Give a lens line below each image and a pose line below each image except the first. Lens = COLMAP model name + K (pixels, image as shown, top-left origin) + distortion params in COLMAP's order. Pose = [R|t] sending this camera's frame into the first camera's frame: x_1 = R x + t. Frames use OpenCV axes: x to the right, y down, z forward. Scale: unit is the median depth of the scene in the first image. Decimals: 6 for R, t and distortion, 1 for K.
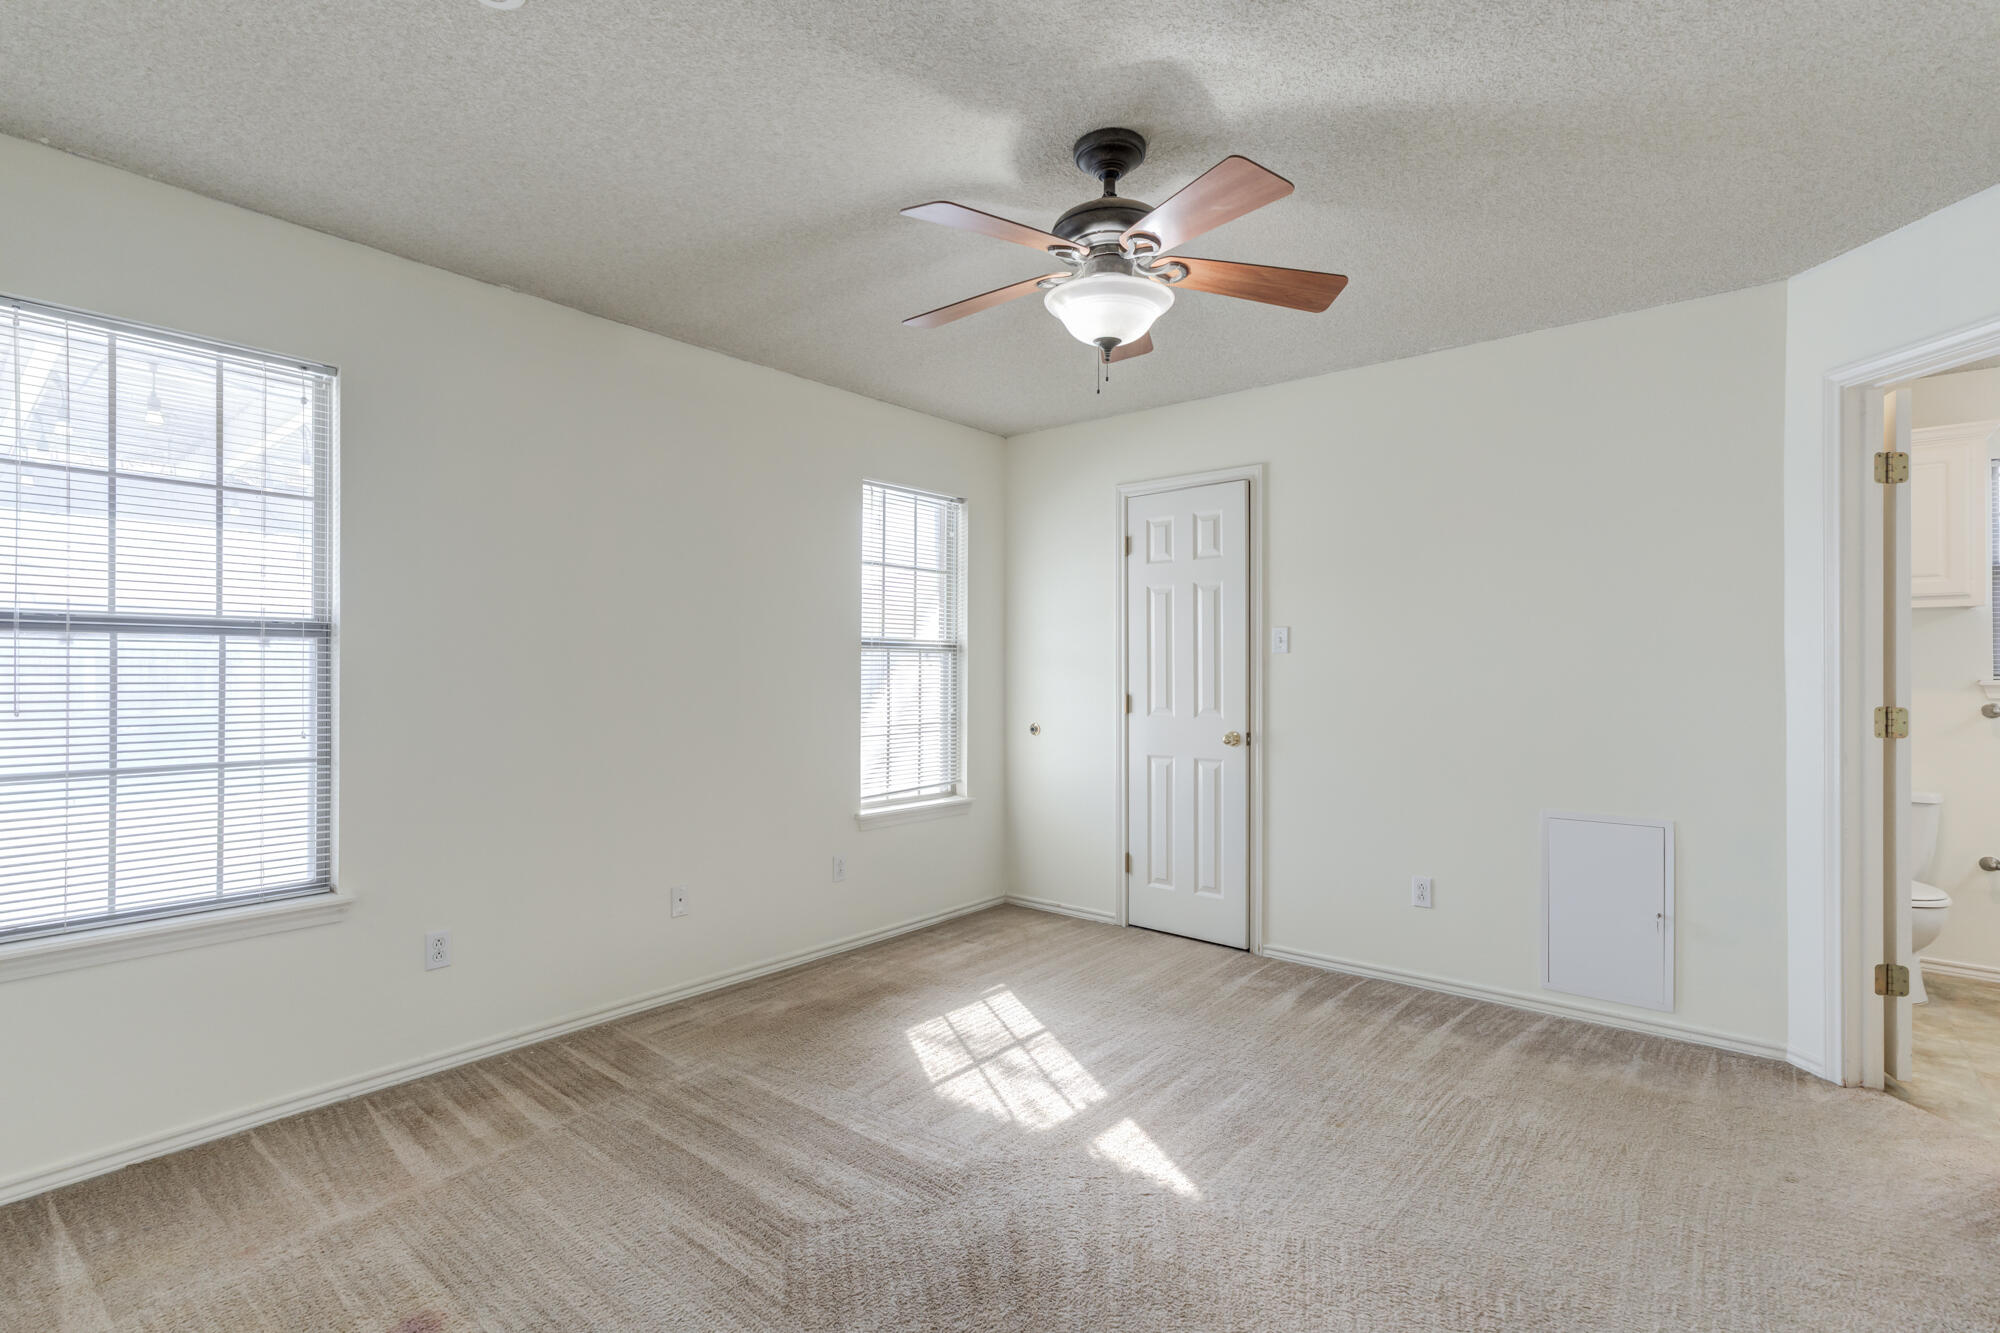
lens RADIAL K [[918.1, 0, 998.3], [0, 918.1, 666.2], [0, 0, 1]] dist [-0.014206, 0.012501]
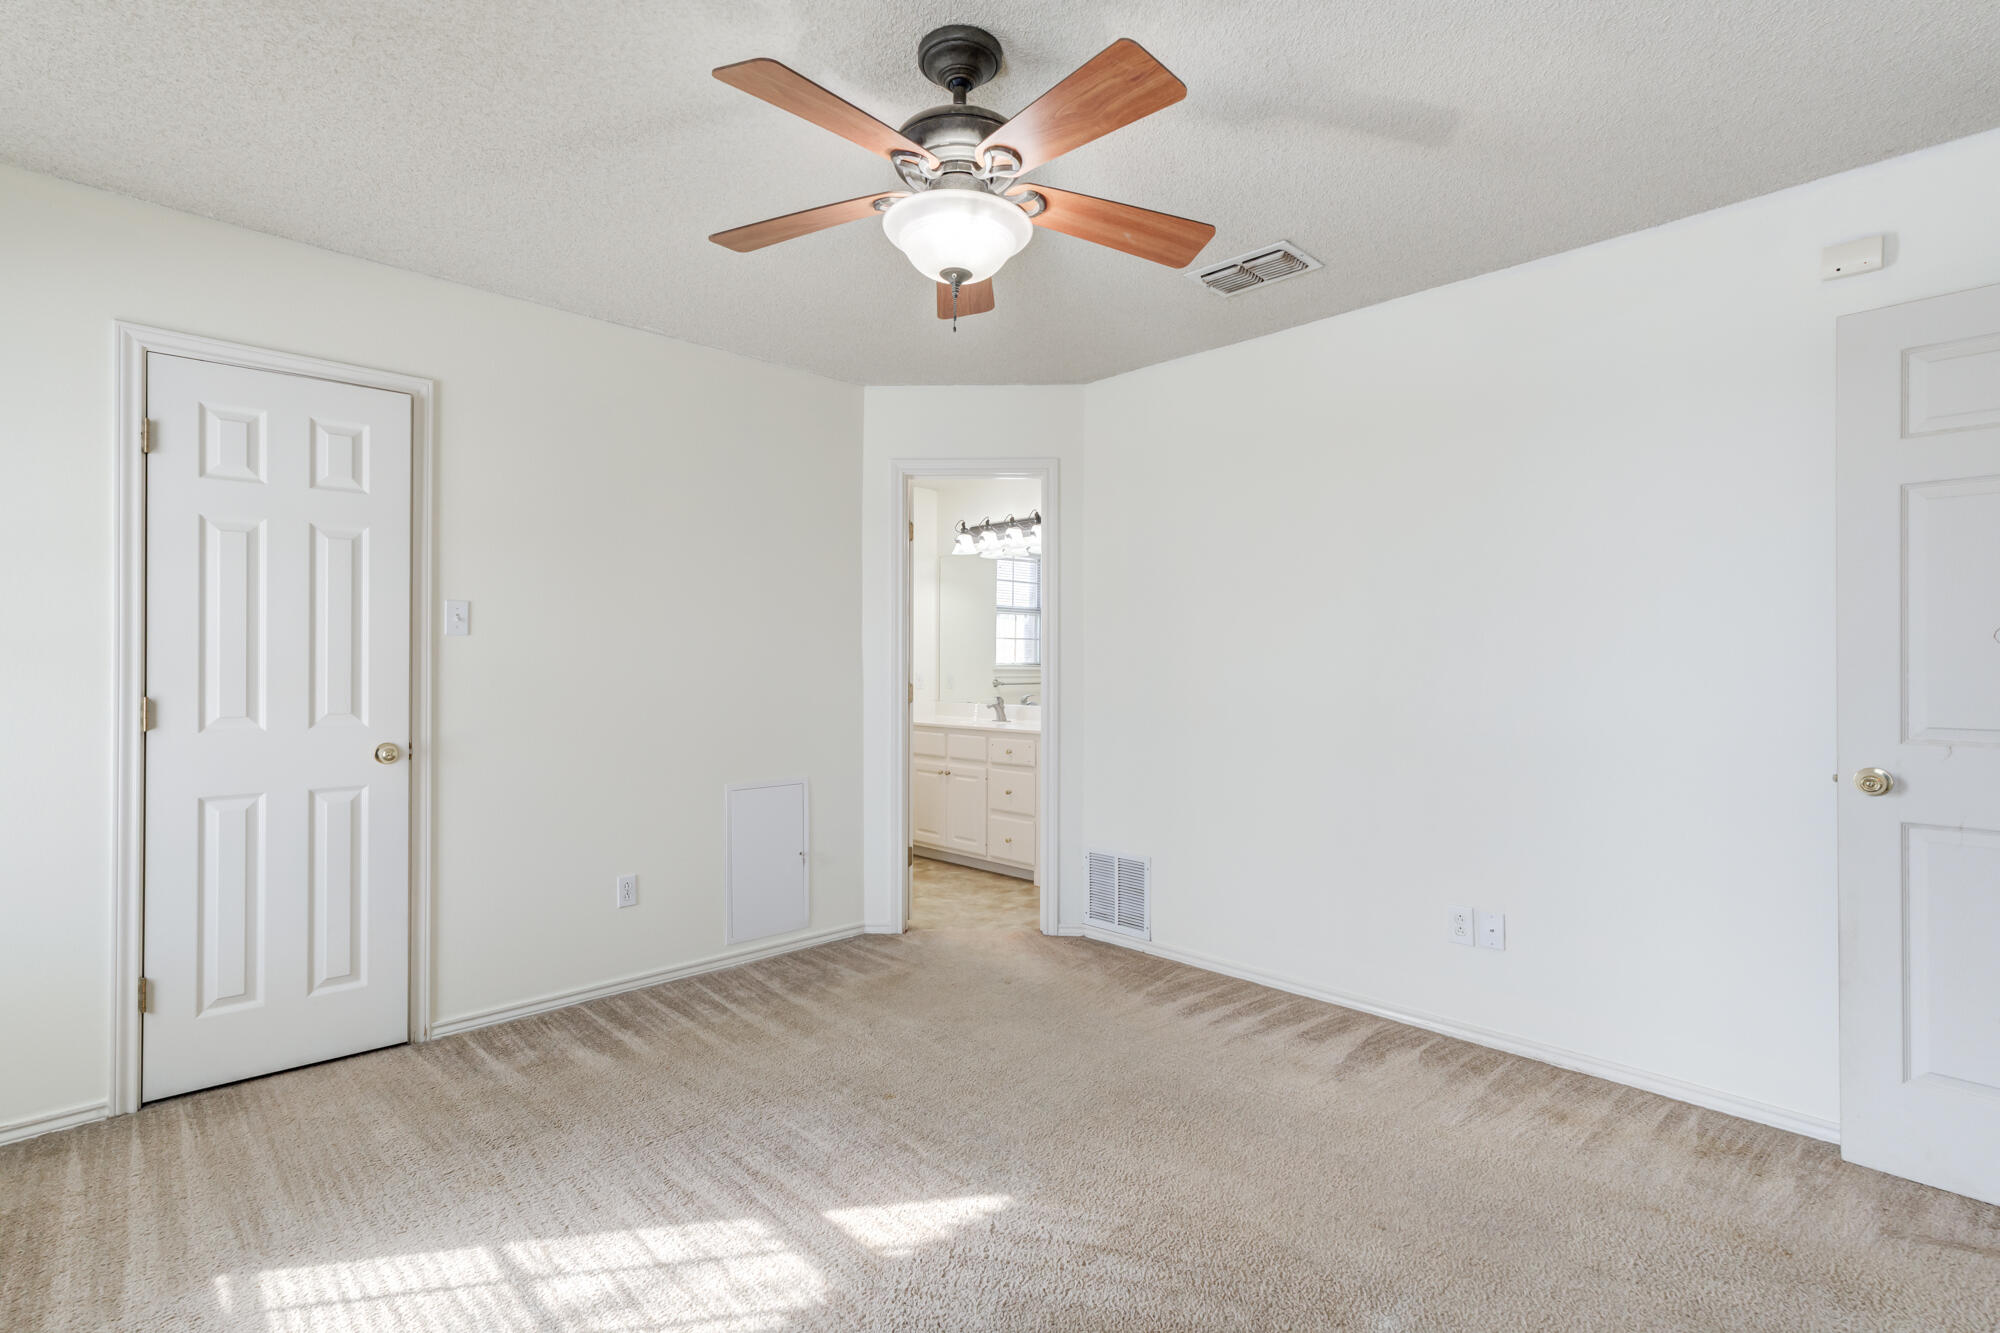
lens RADIAL K [[918.1, 0, 950.7], [0, 918.1, 660.2], [0, 0, 1]] dist [-0.014206, 0.012501]
pose [[0.148942, 0.005342, 0.988832, -0.421573], [-0.004187, 0.999980, -0.004771, 0.009742], [-0.988837, -0.003429, 0.148961, 0.515545]]
